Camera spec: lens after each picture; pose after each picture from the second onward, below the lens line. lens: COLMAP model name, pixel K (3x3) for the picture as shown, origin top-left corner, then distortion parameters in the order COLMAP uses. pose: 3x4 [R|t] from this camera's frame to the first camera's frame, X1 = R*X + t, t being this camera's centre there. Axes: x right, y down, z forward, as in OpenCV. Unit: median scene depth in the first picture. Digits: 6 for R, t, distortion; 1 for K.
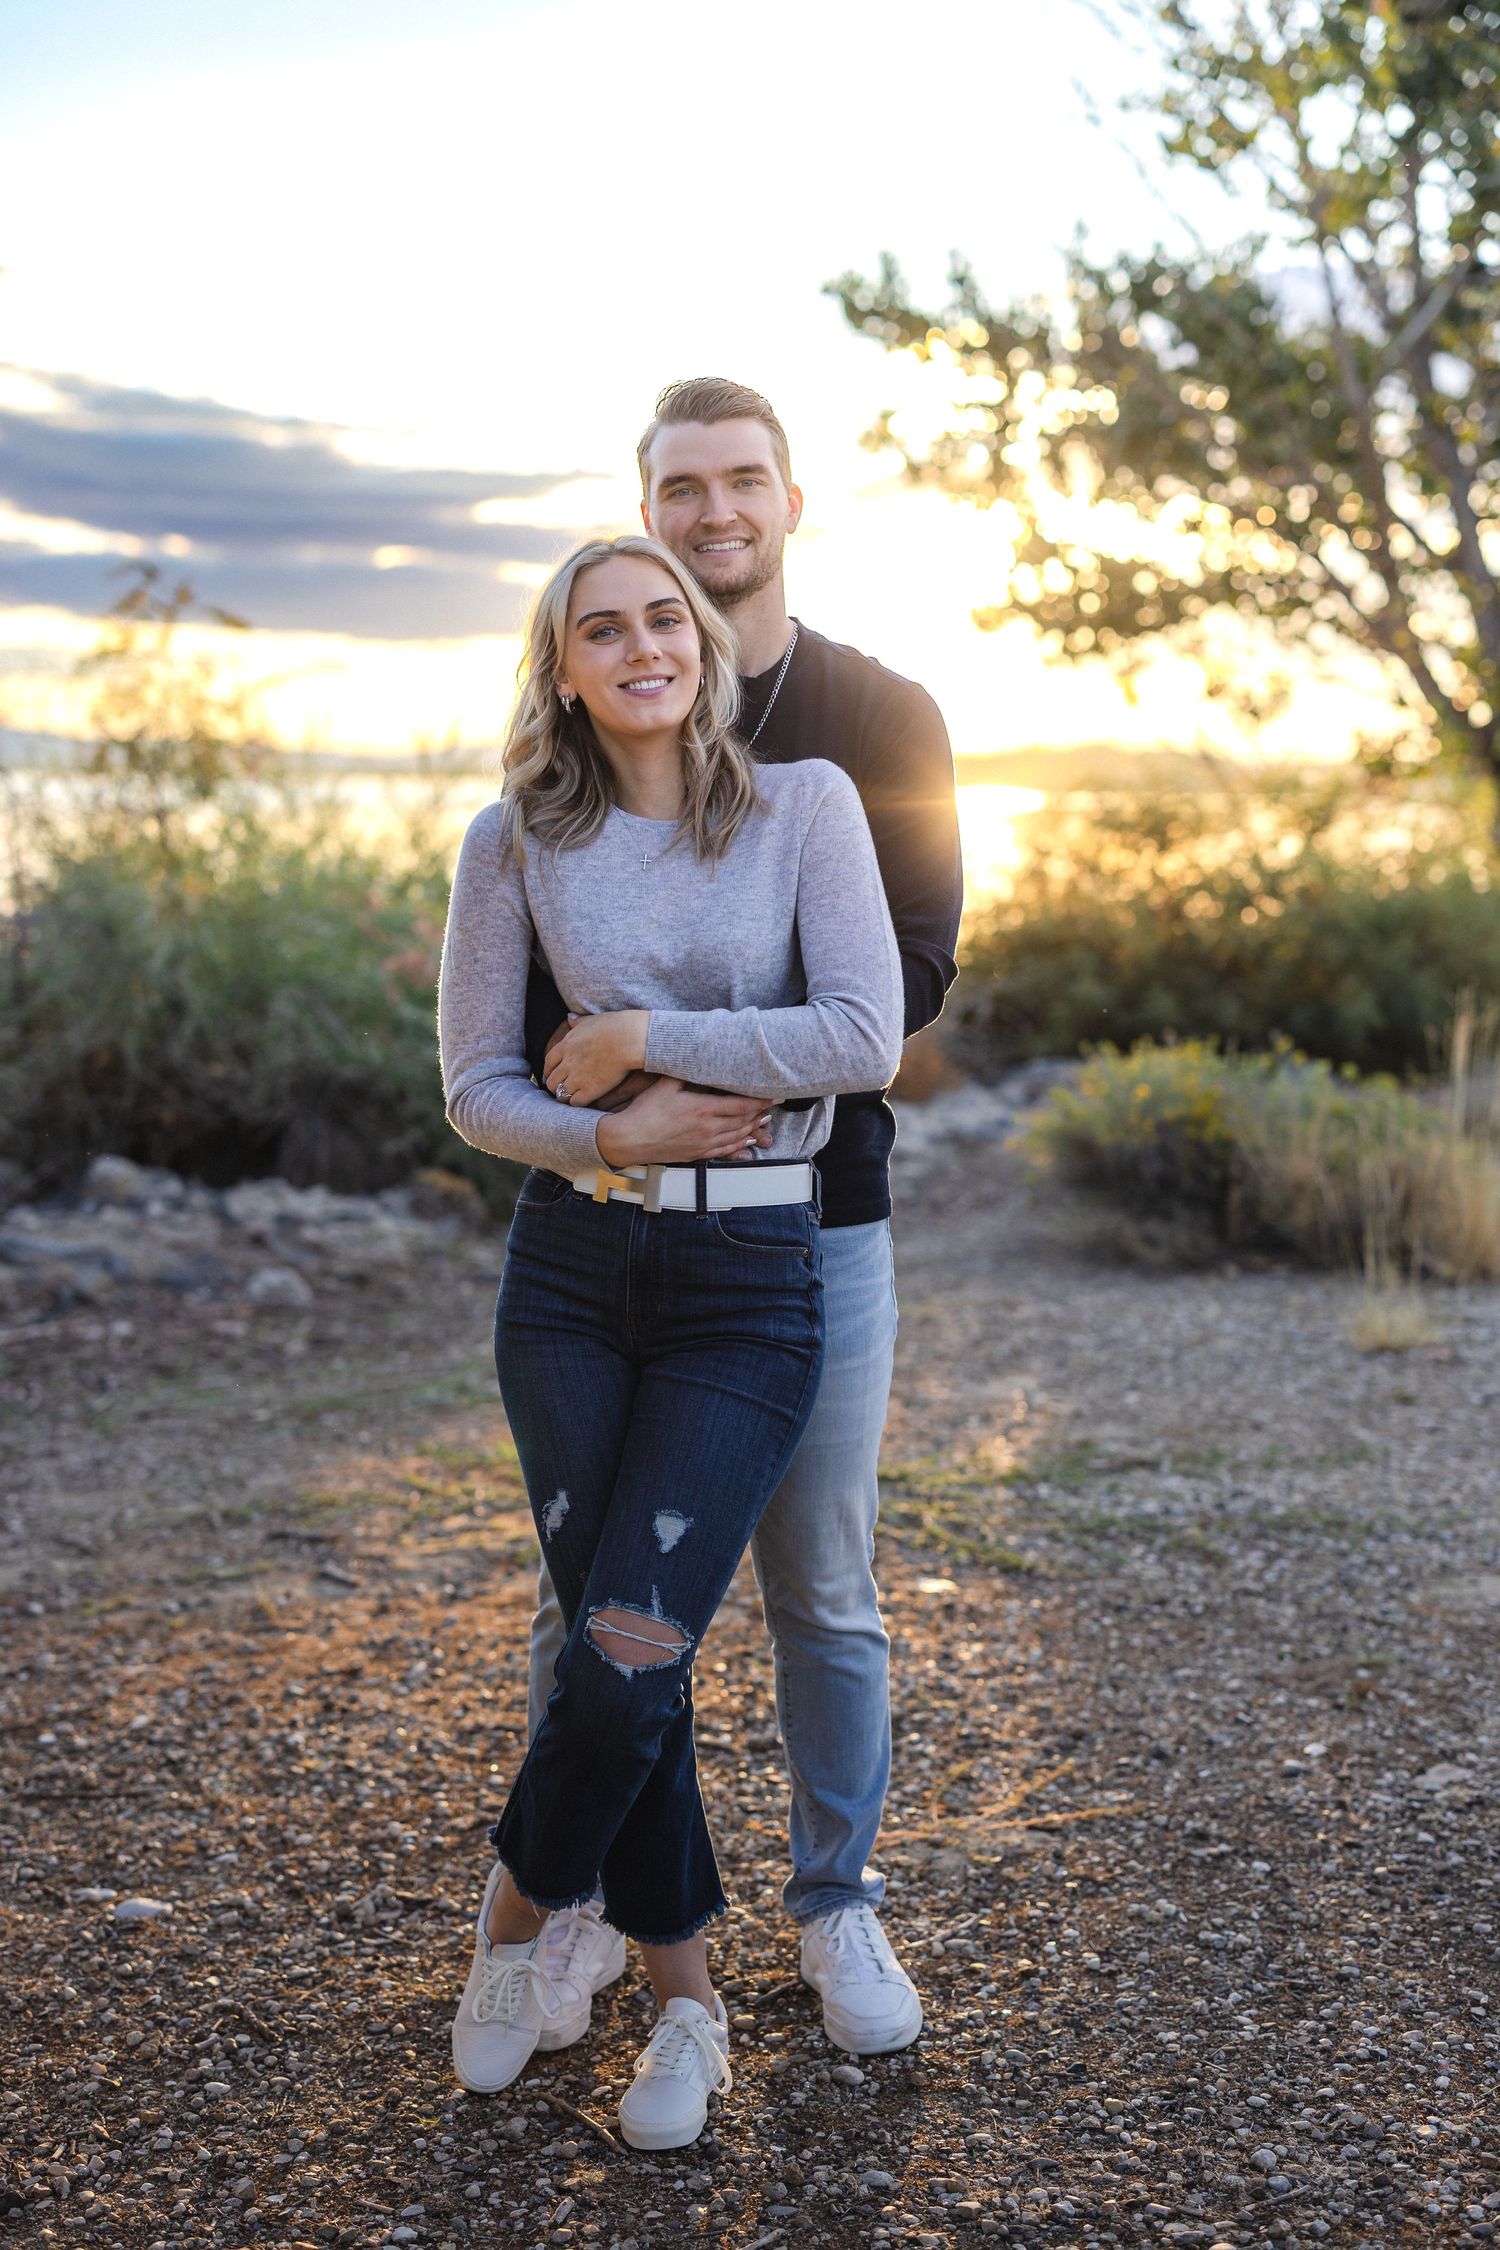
lens RADIAL K [[3233.6, 0, 758.9], [0, 3233.6, 1127.3], [0, 0, 1]] dist [0.002288, 0.040505]
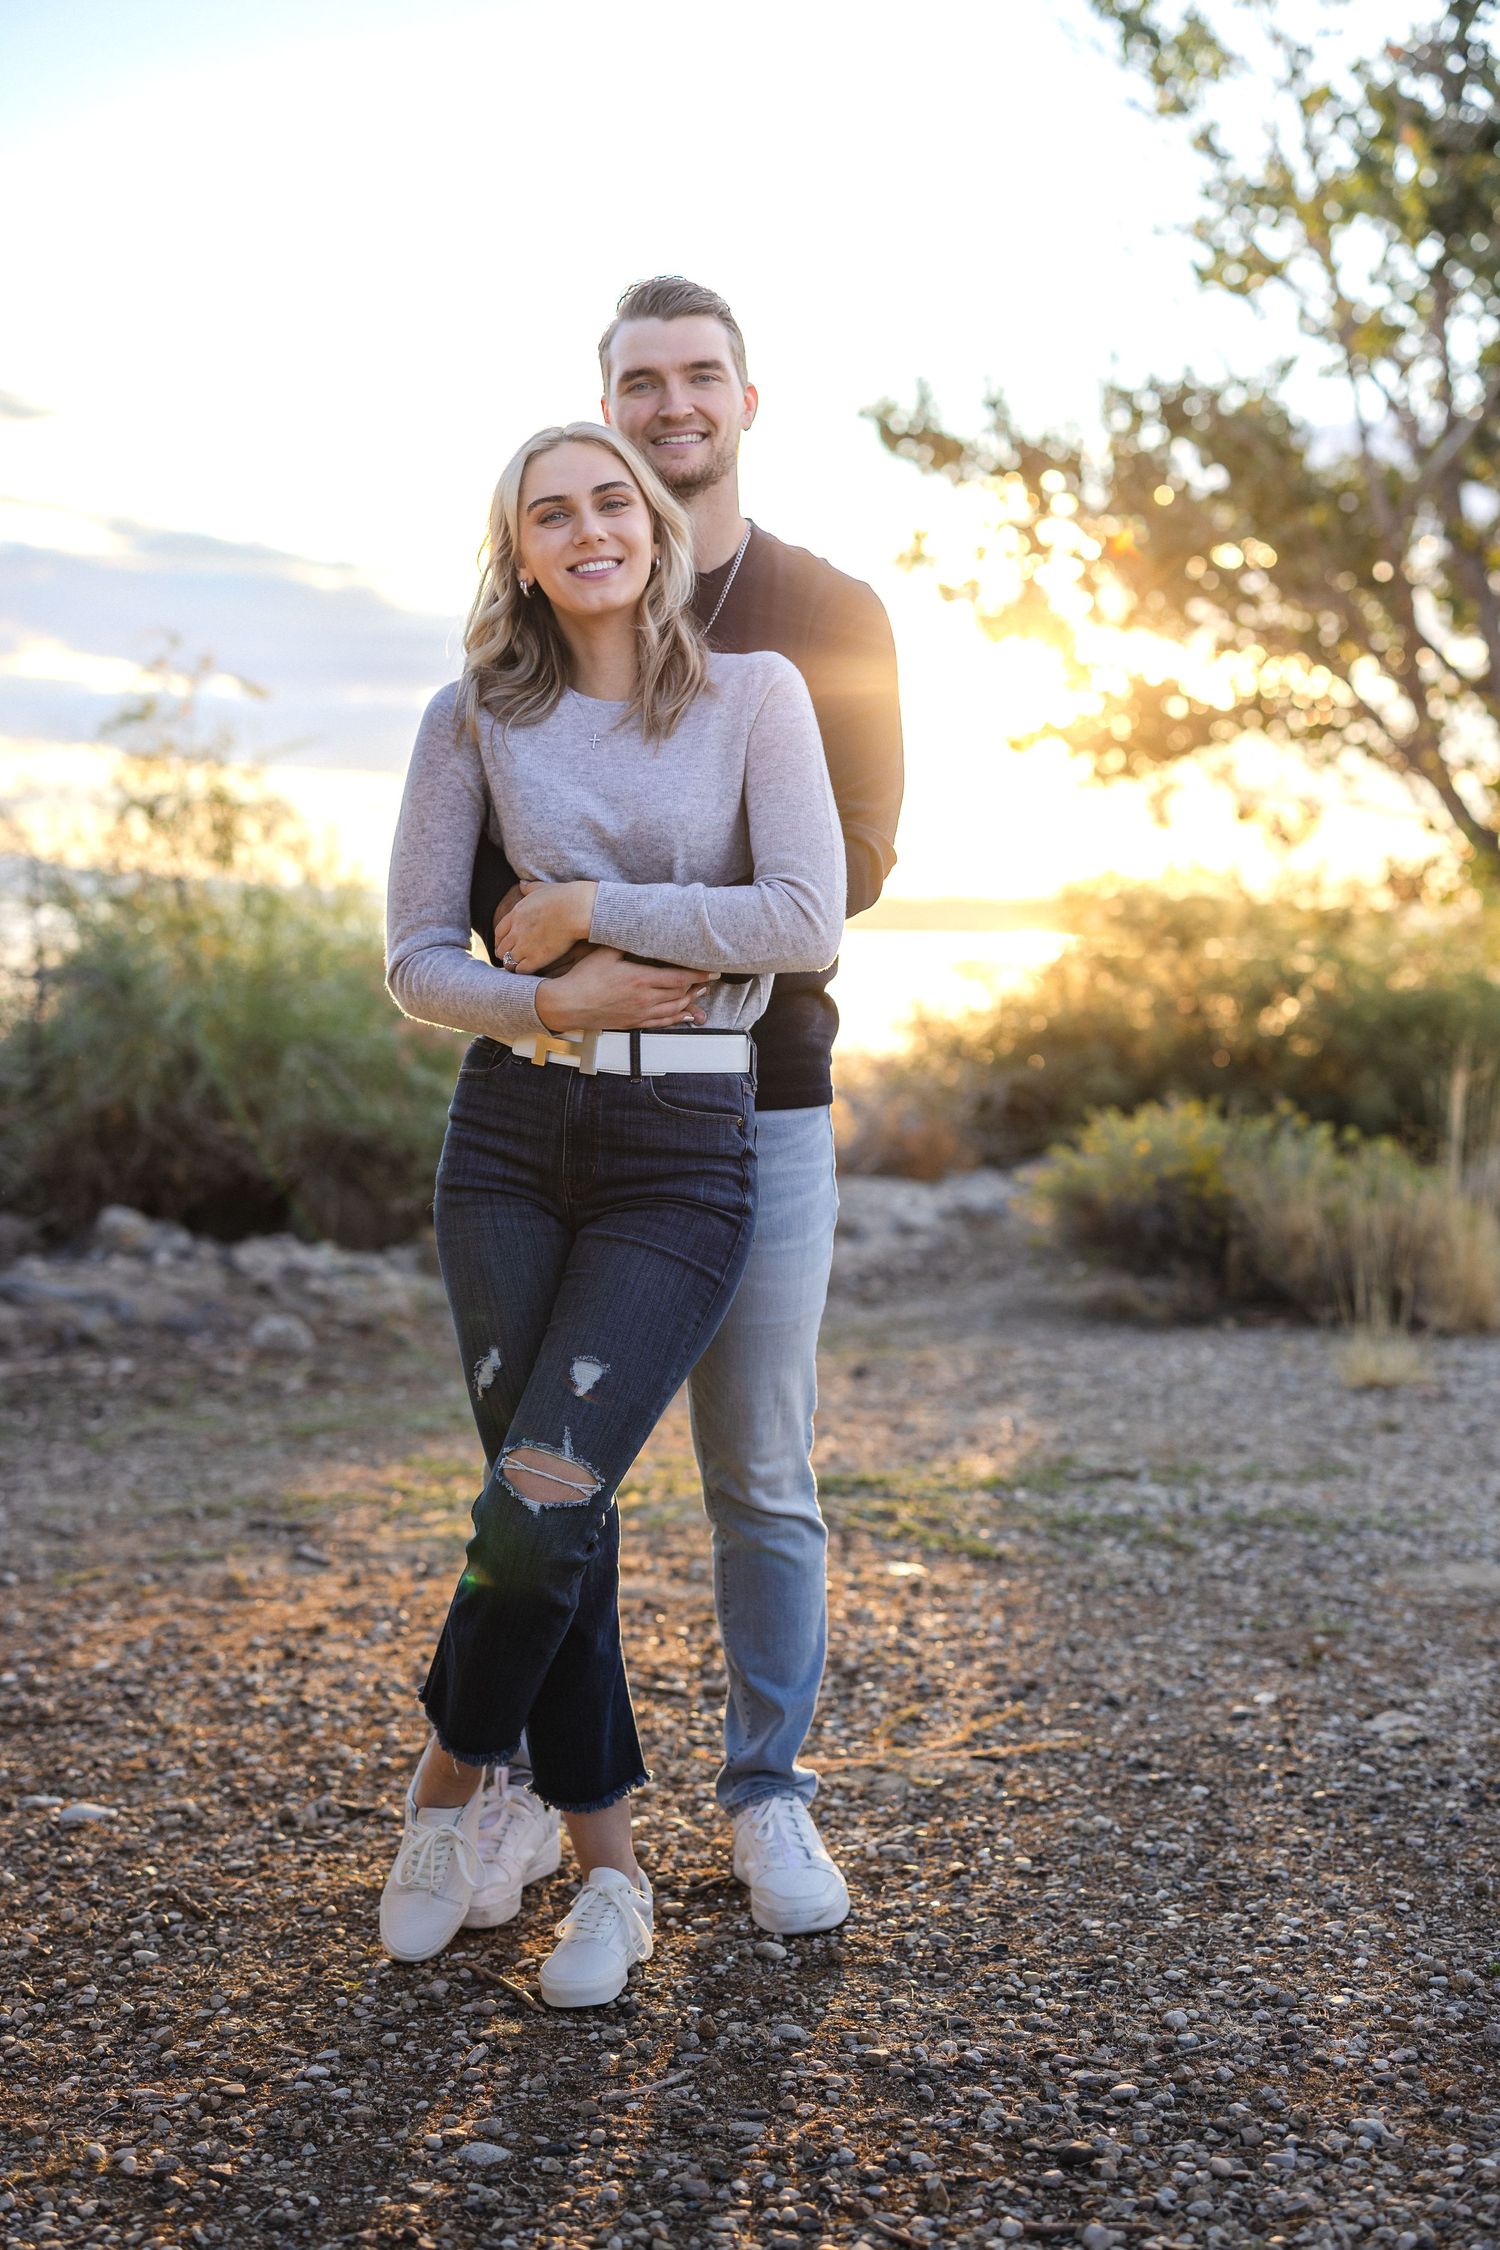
lens RADIAL K [[3233.6, 0, 758.9], [0, 3233.6, 1127.3], [0, 0, 1]] dist [0.002288, 0.040505]
pose [[0.999872, 0.010766, -0.011876, 0.024903], [-0.011263, 0.999029, -0.042593, 0.060013], [0.011405, 0.042722, 0.999022, -0.012796]]
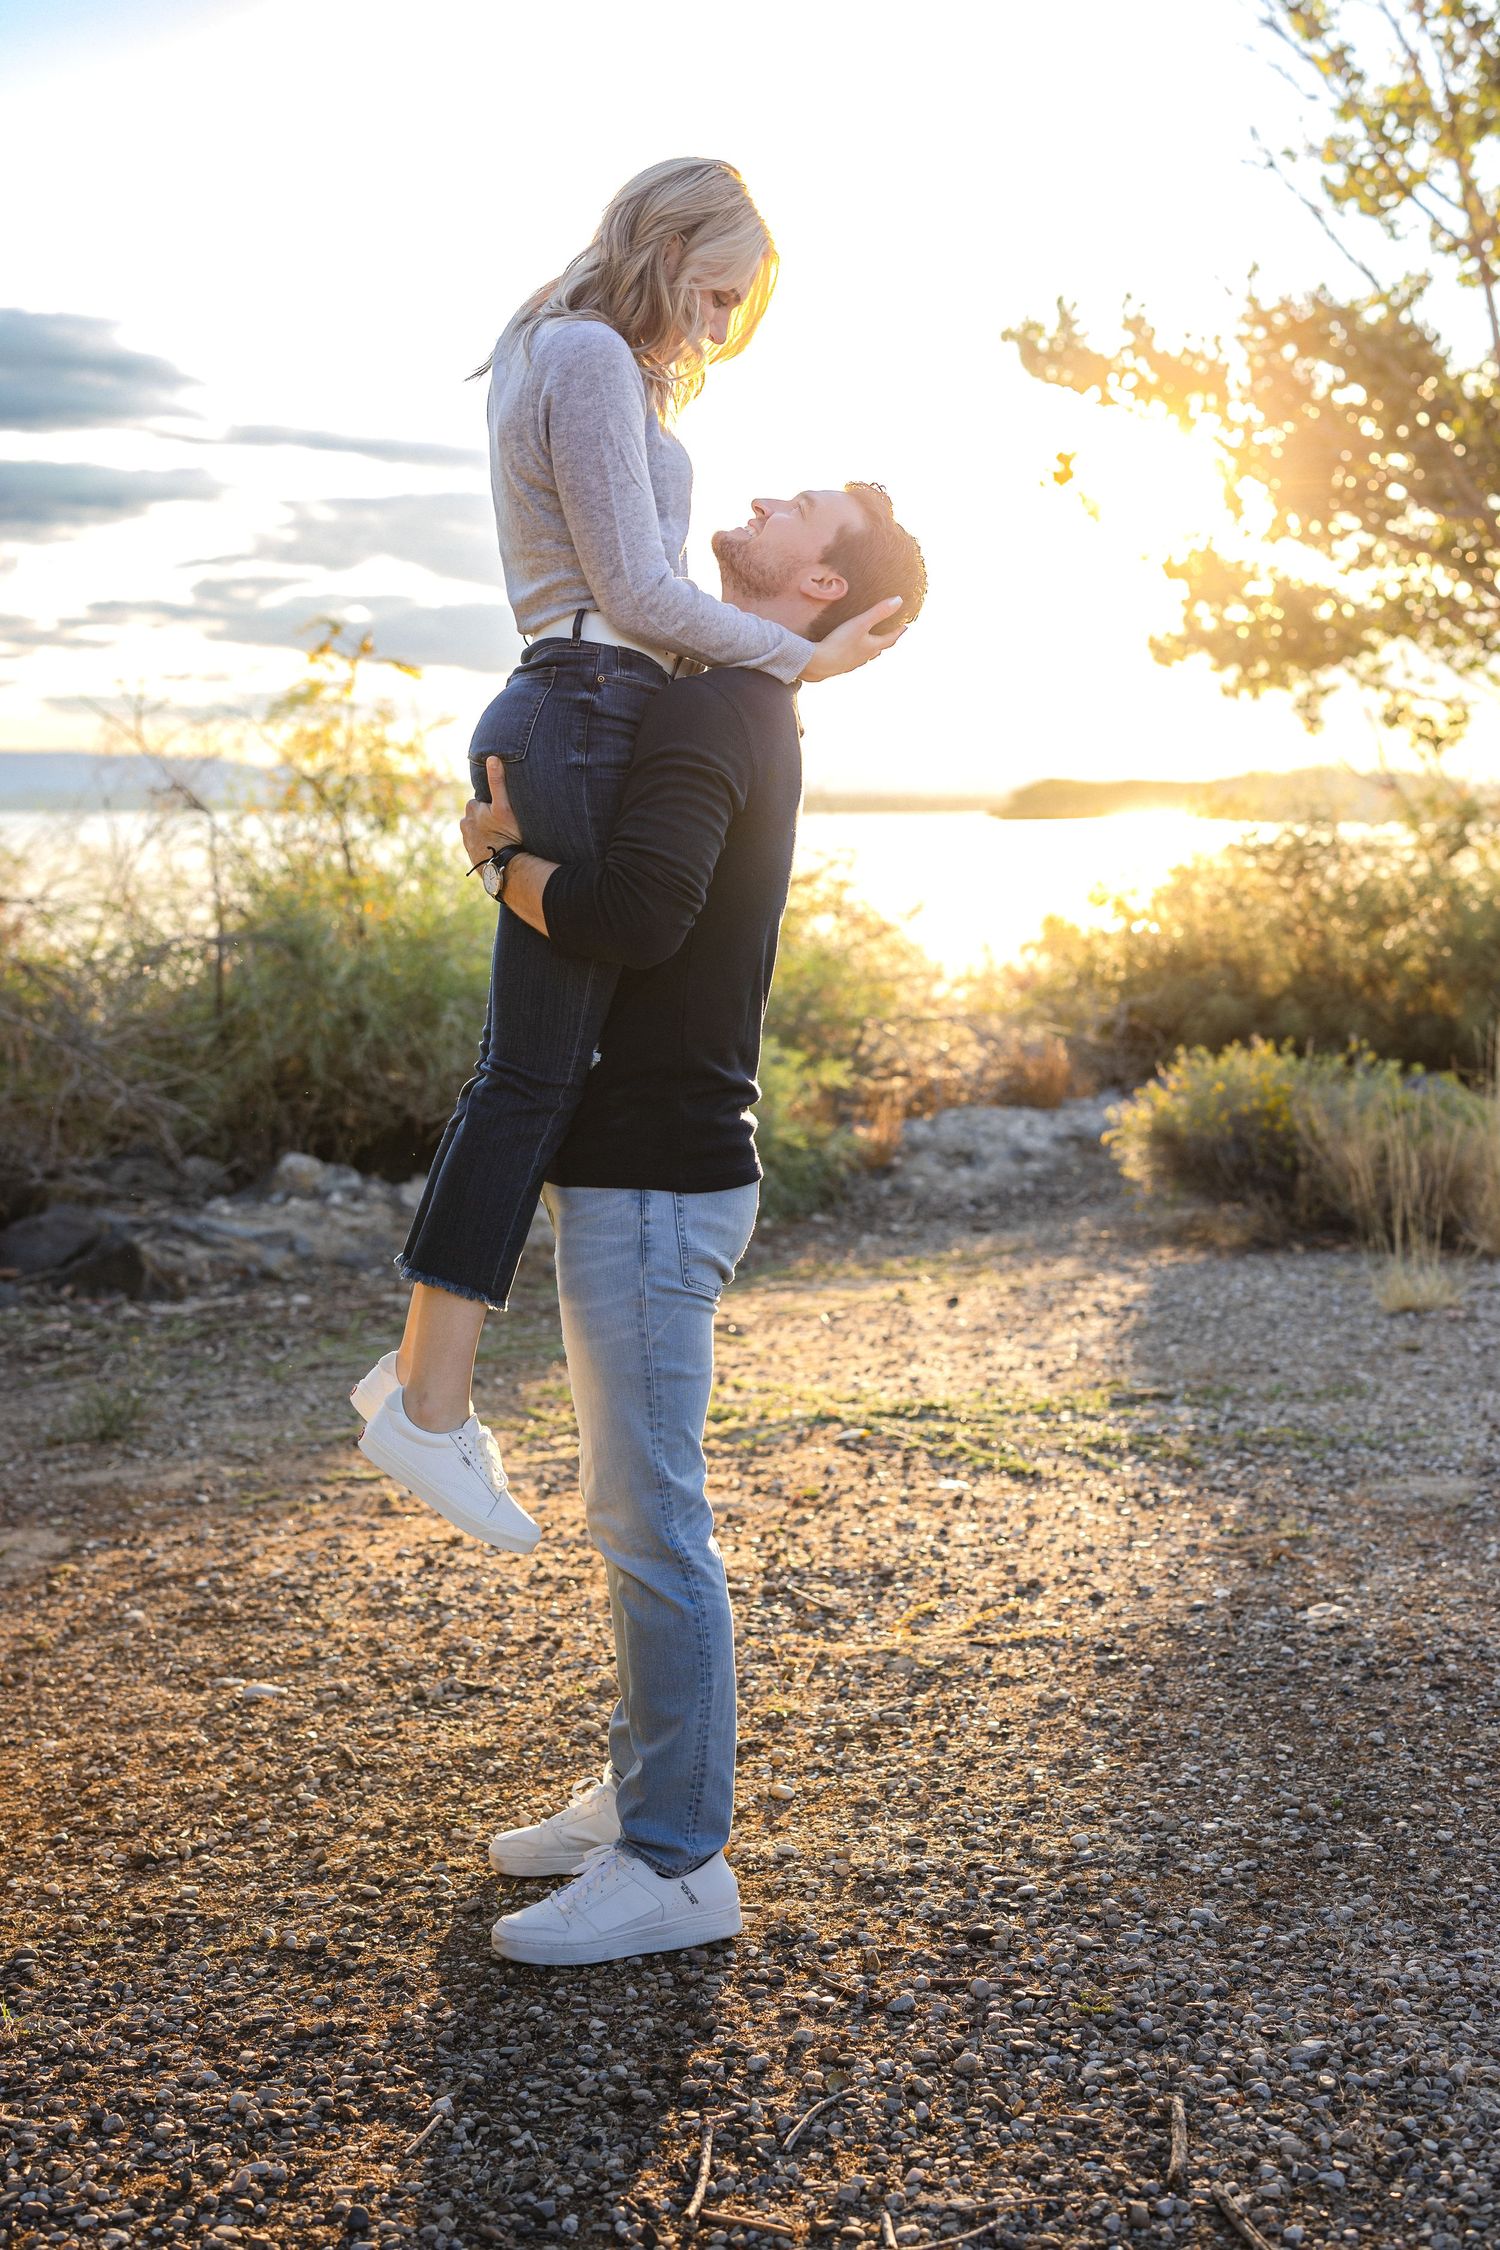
lens RADIAL K [[3212.4, 0, 761.5], [0, 3212.4, 1129.2], [0, 0, 1]] dist [-0.000247, 0.110708]
pose [[0.997739, -0.003981, -0.067086, 0.080831], [0.003420, 0.999958, -0.008476, 0.026673], [0.067117, 0.008228, 0.997711, -0.226728]]
